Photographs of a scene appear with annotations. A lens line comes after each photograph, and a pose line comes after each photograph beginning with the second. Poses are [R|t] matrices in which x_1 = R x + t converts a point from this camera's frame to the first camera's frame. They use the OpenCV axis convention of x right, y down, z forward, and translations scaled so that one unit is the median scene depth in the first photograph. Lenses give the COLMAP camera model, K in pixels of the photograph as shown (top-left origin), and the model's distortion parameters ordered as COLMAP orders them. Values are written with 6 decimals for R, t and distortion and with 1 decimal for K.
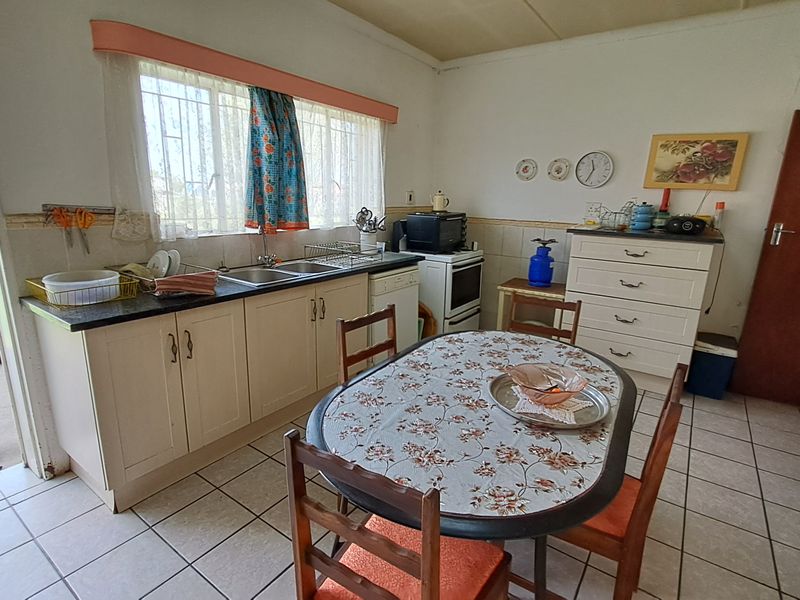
lens RADIAL K [[422.1, 0, 399.5], [0, 422.1, 298.7], [0, 0, 1]] dist [-0.005373, -0.001949]
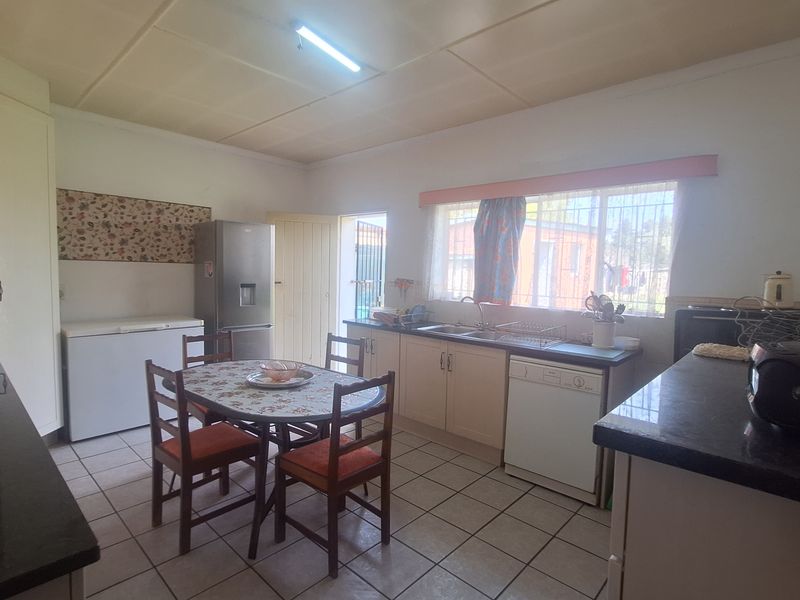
lens RADIAL K [[420.7, 0, 401.8], [0, 420.7, 301.5], [0, 0, 1]] dist [-0.011744, 0.004327]
pose [[-0.124582, 0.031448, -0.991711, 0.814611], [-0.288729, 0.955095, 0.066558, -0.147971], [0.949271, 0.294627, -0.109908, 0.752200]]
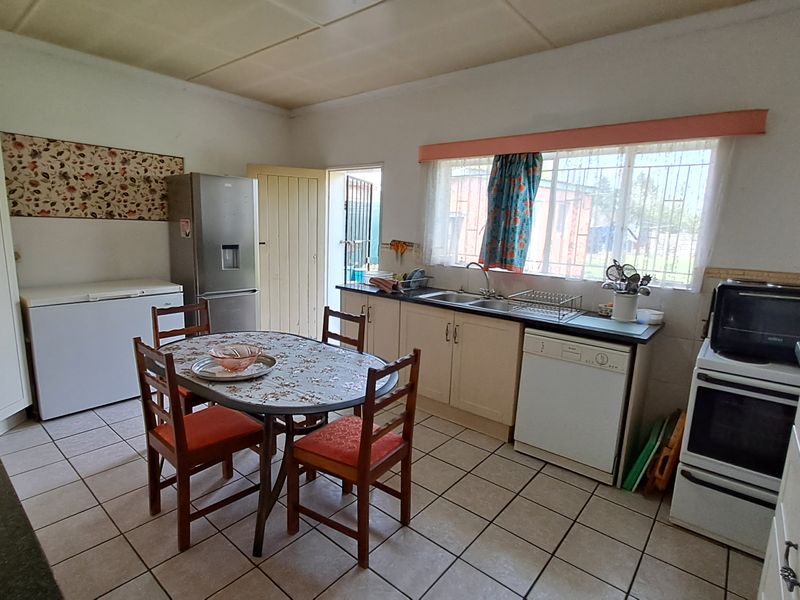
lens RADIAL K [[422.1, 0, 397.0], [0, 422.1, 303.3], [0, 0, 1]] dist [-0.005373, -0.001949]
pose [[-0.079158, 0.136196, -0.987514, 0.744711], [-0.299776, 0.941517, 0.153882, -0.145518], [0.950720, 0.308215, -0.033701, 0.683077]]
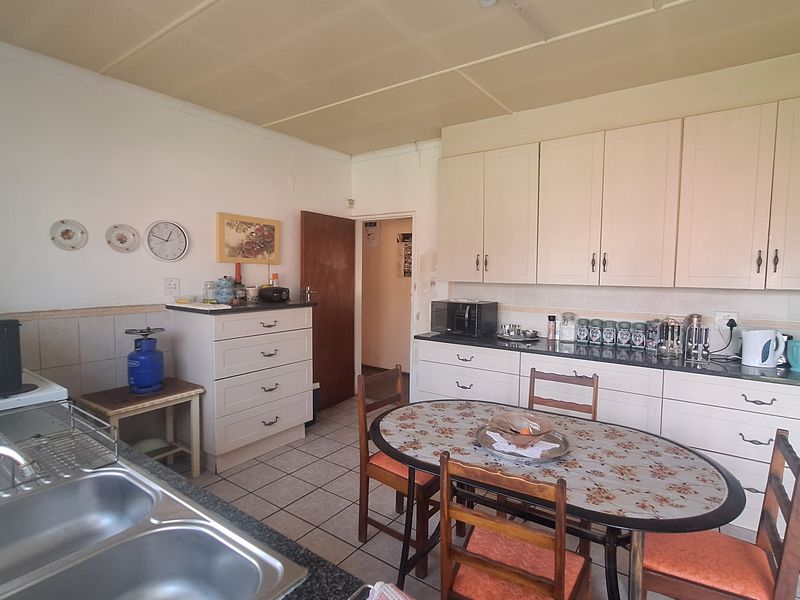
lens RADIAL K [[420.7, 0, 397.1], [0, 420.7, 296.8], [0, 0, 1]] dist [-0.011744, 0.004327]
pose [[0.006305, -0.091000, 0.995831, -0.467126], [0.228949, 0.969530, 0.087147, -0.186070], [-0.973418, 0.227445, 0.026947, 0.621246]]
